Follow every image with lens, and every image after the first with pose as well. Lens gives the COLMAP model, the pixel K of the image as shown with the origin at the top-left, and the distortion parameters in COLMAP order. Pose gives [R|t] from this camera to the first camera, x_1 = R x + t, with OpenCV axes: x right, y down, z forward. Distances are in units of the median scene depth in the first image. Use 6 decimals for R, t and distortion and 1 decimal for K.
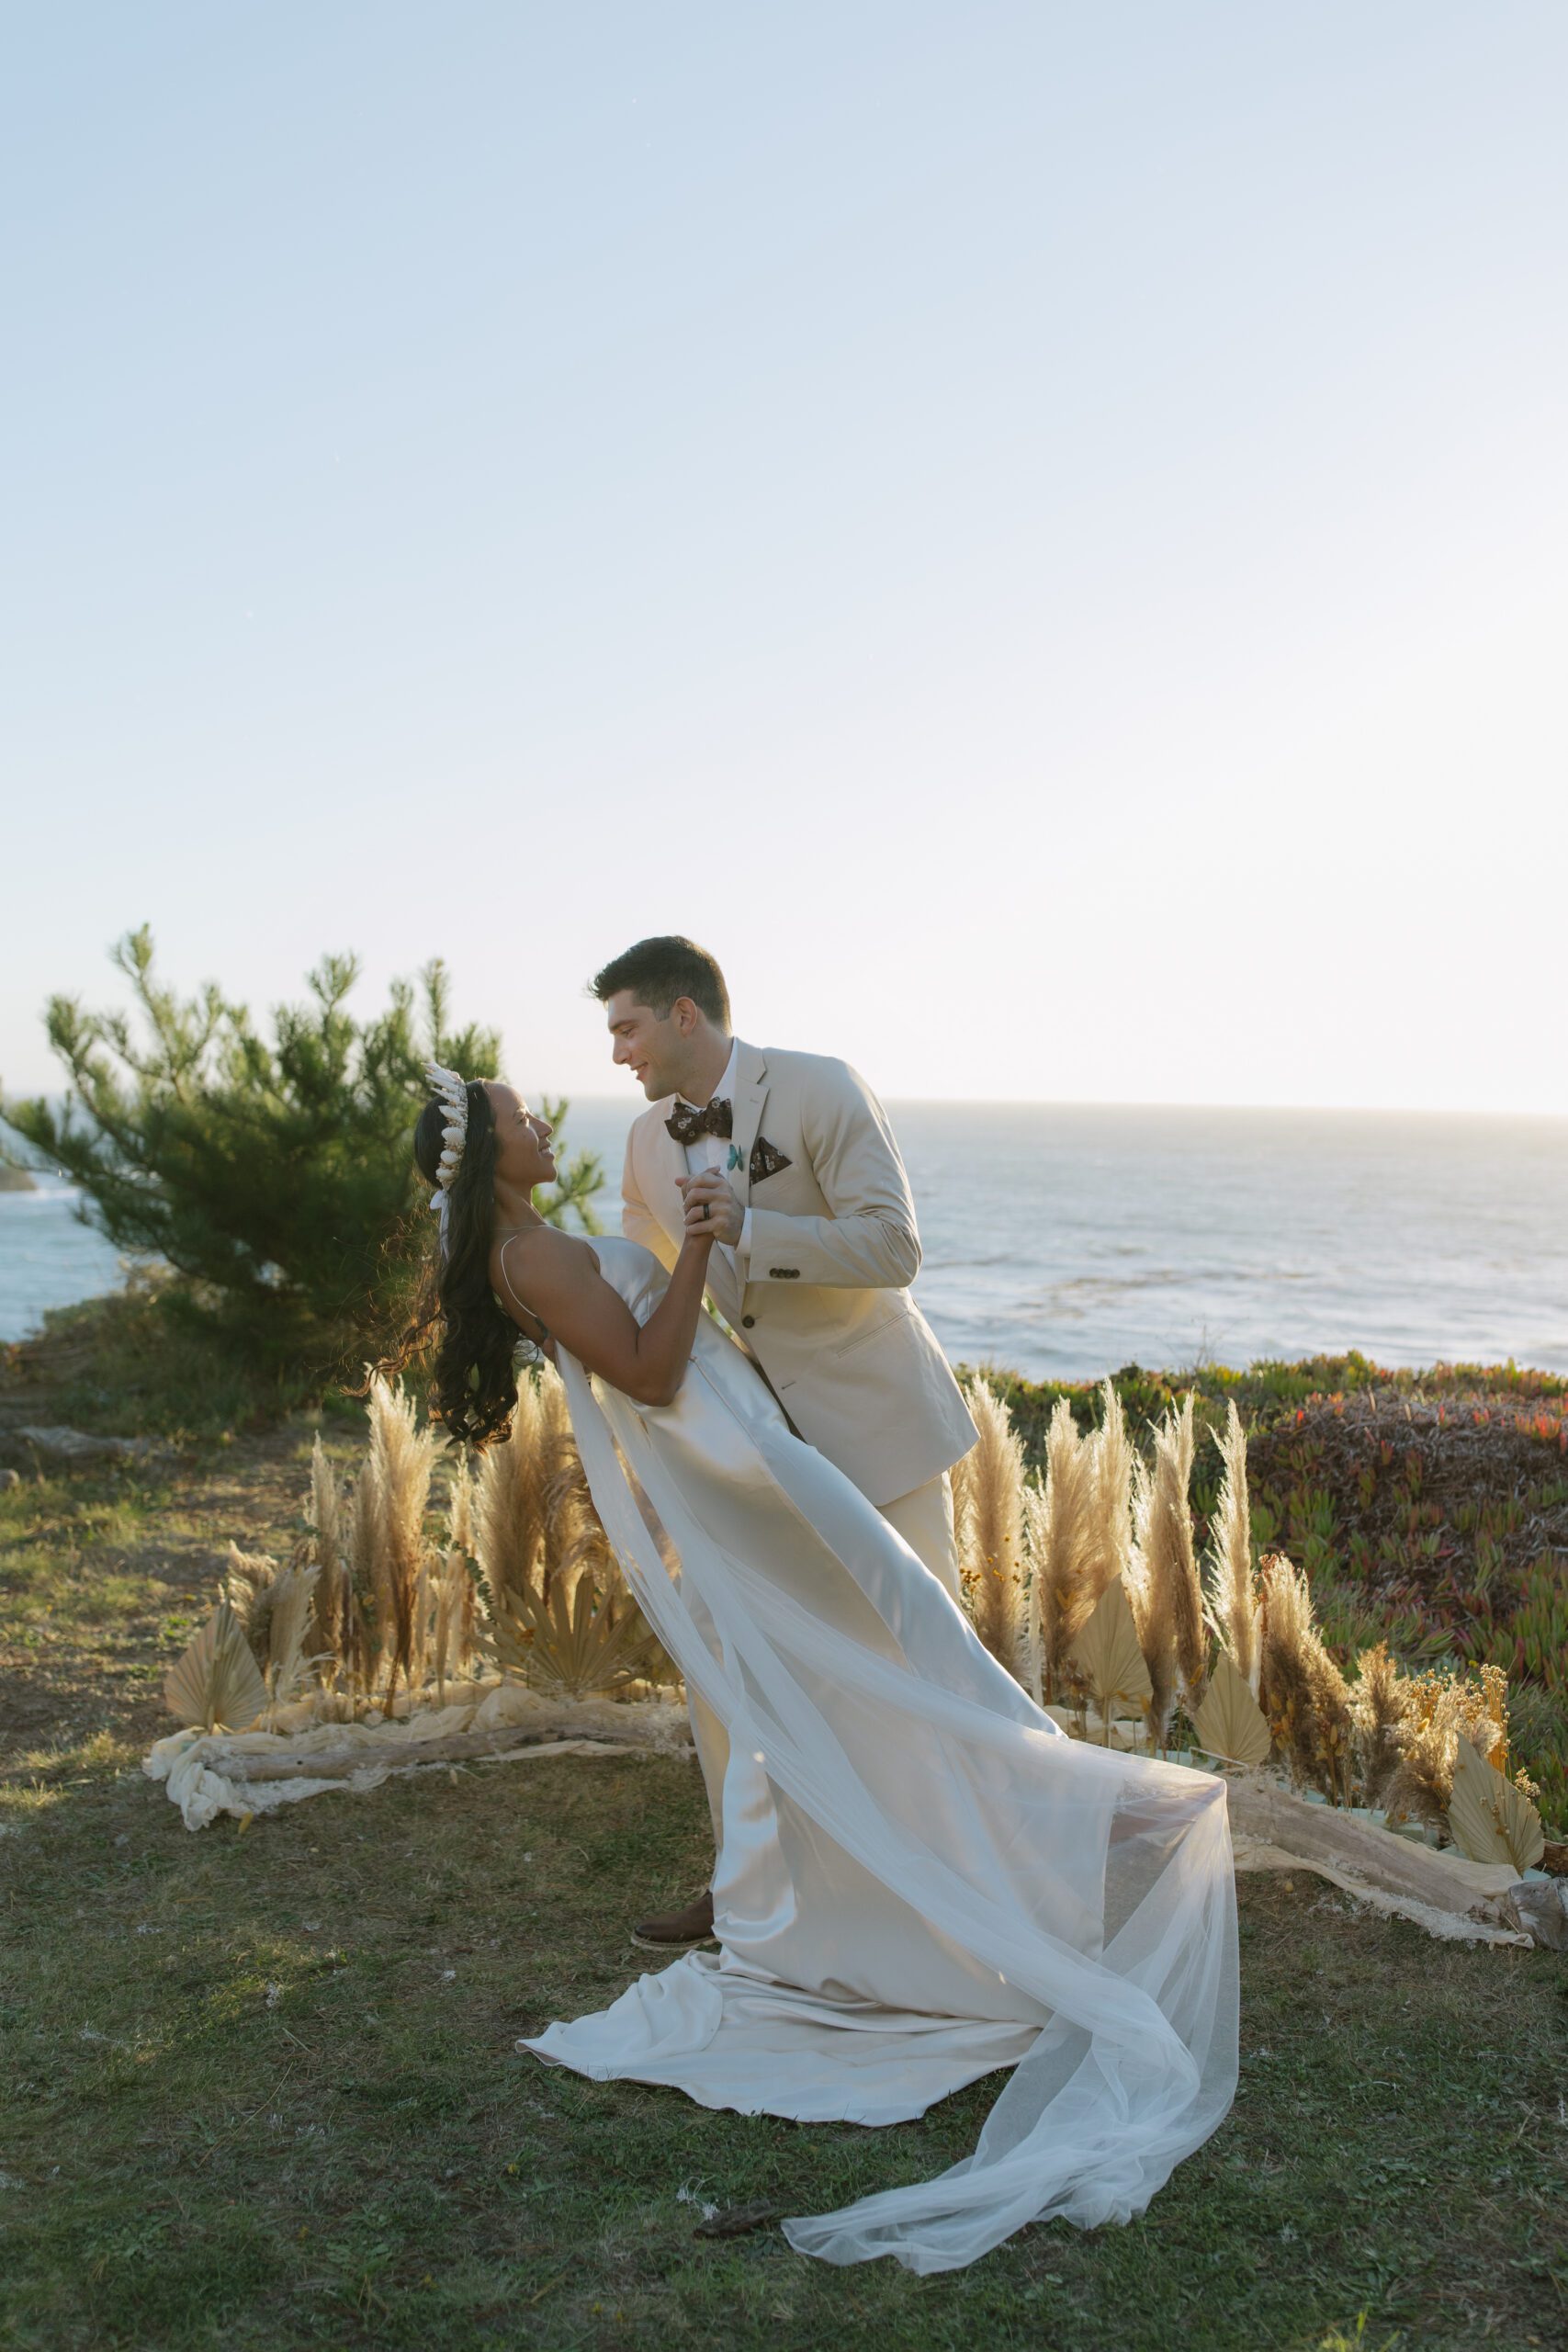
lens RADIAL K [[2331.6, 0, 777.7], [0, 2331.6, 1160.9], [0, 0, 1]] dist [0.008619, 0.000000]
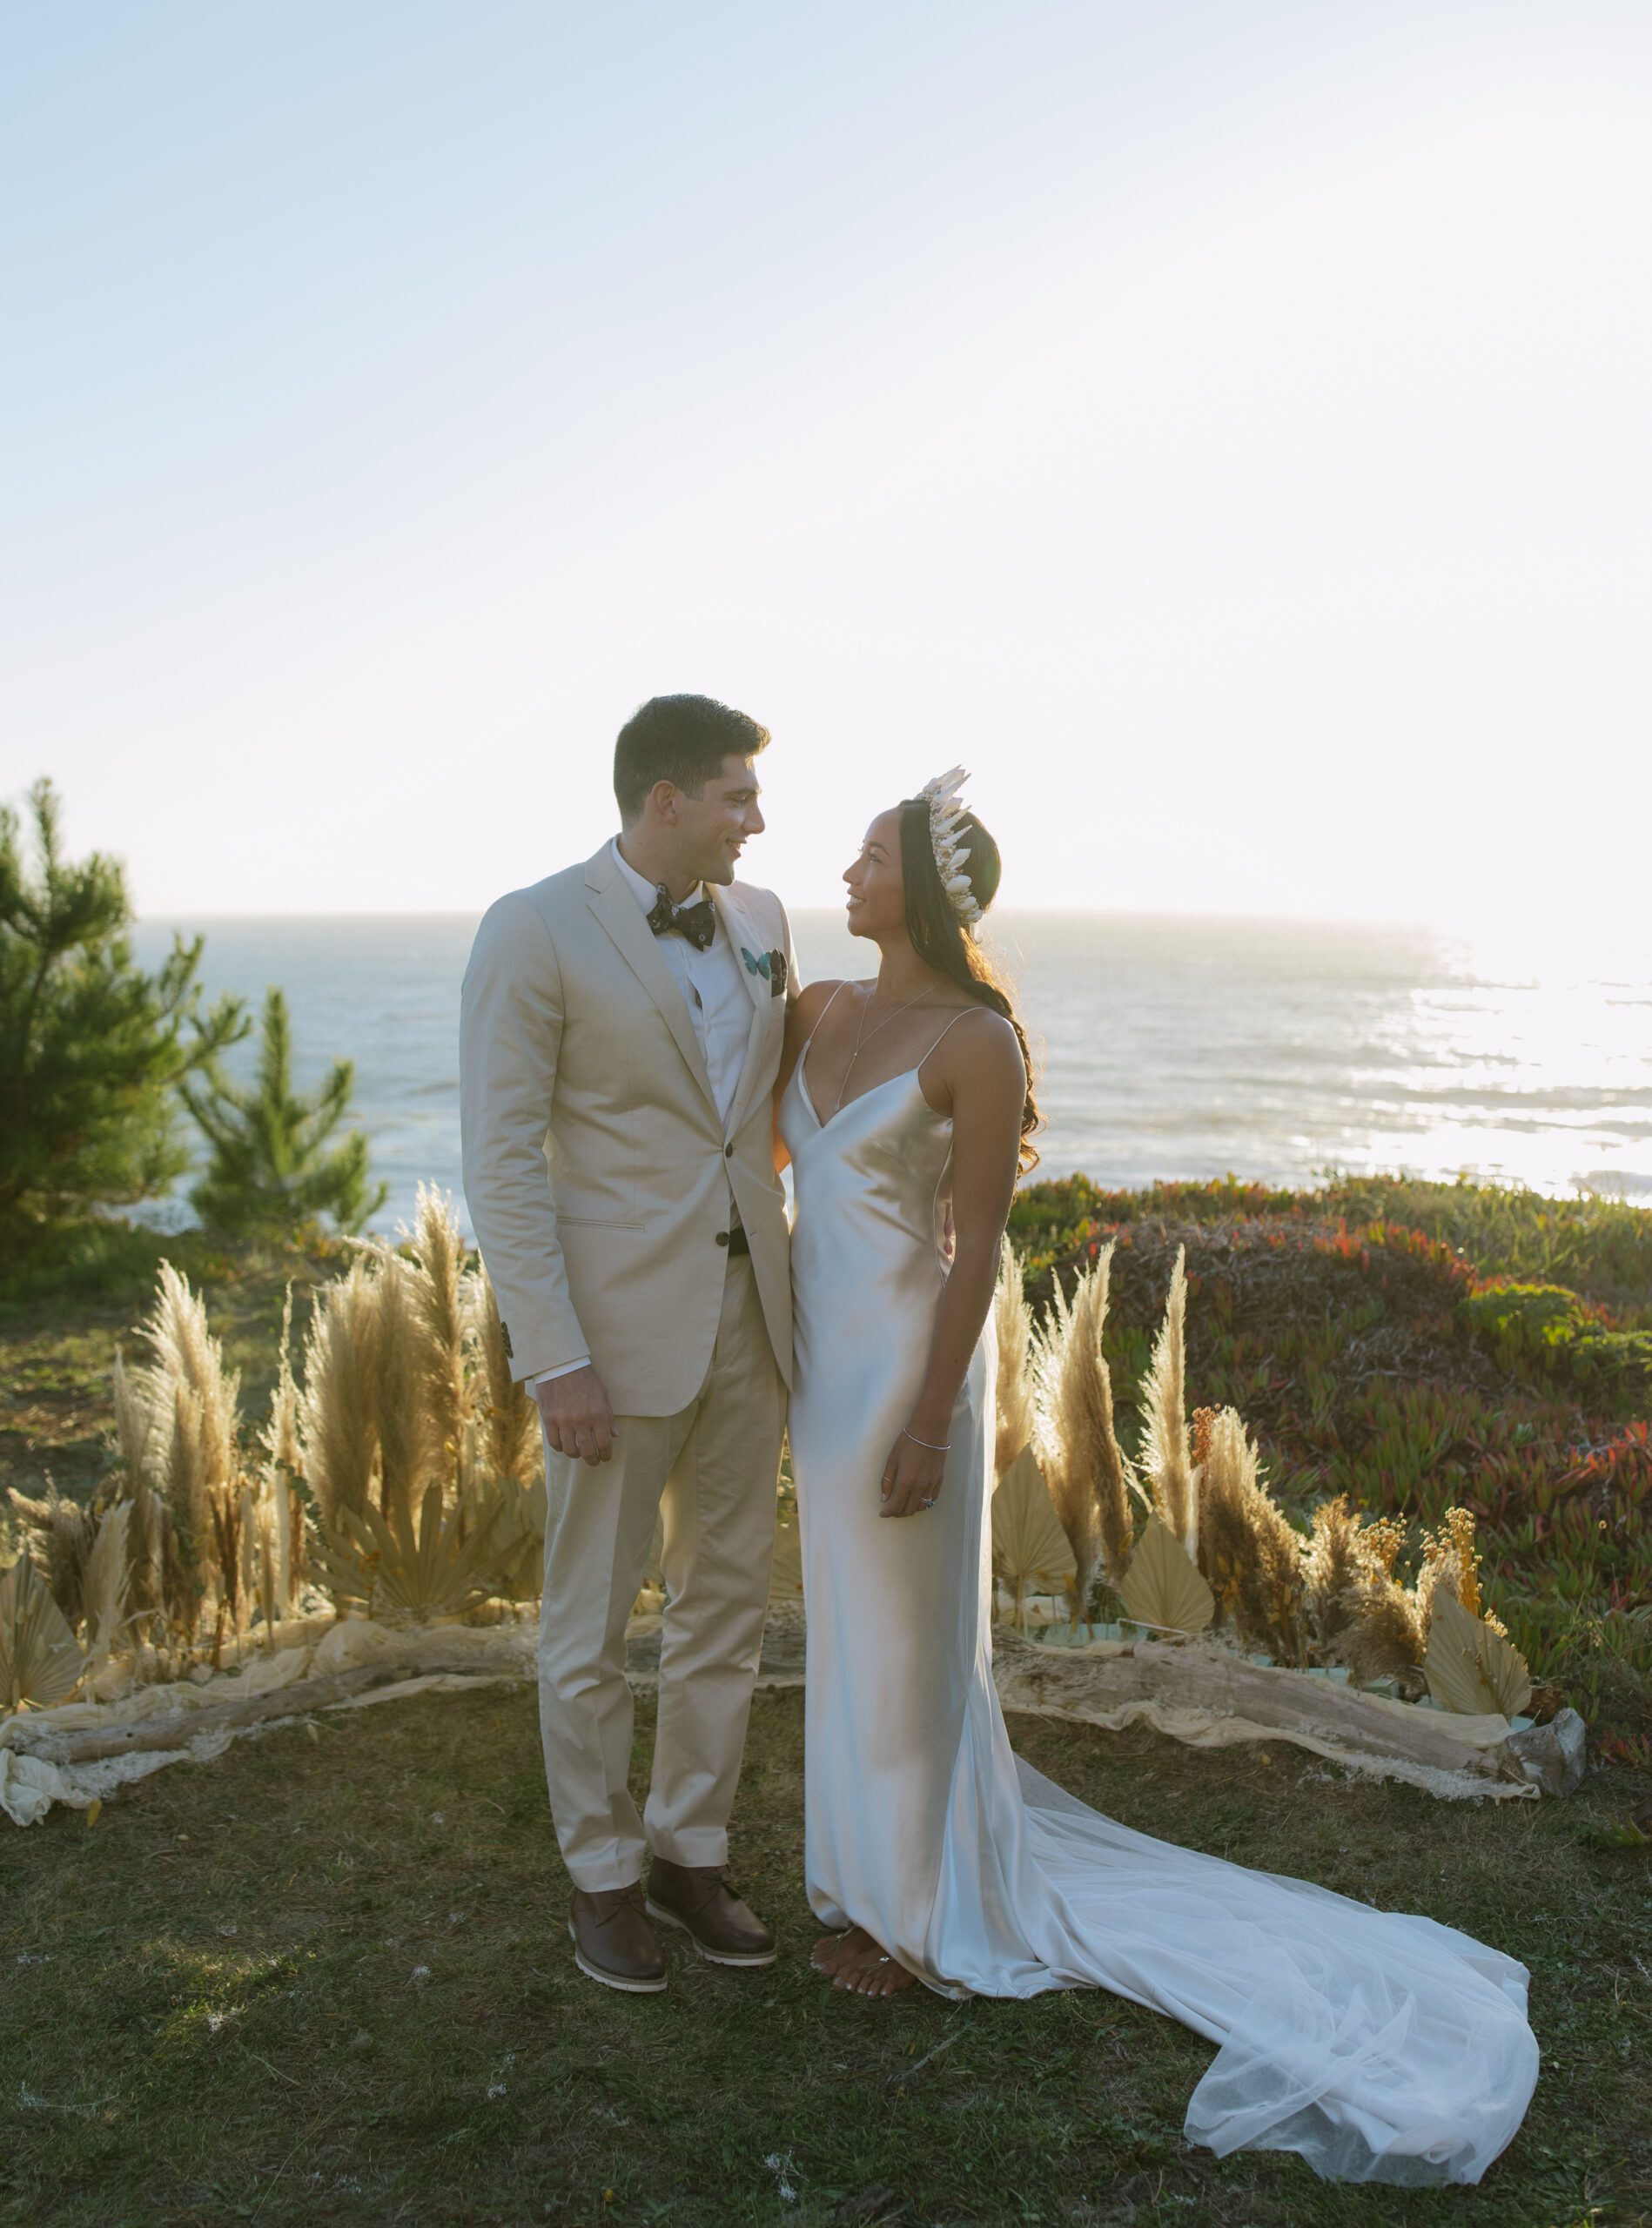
lens RADIAL K [[2497.3, 0, 815.1], [0, 2497.3, 994.5], [0, 0, 1]] dist [0.011393, 0.000000]
pose [[0.972815, -0.037356, 0.228550, -0.150778], [0.035114, 0.999287, 0.013870, -0.016772], [-0.228905, -0.005468, 0.973433, 0.046647]]
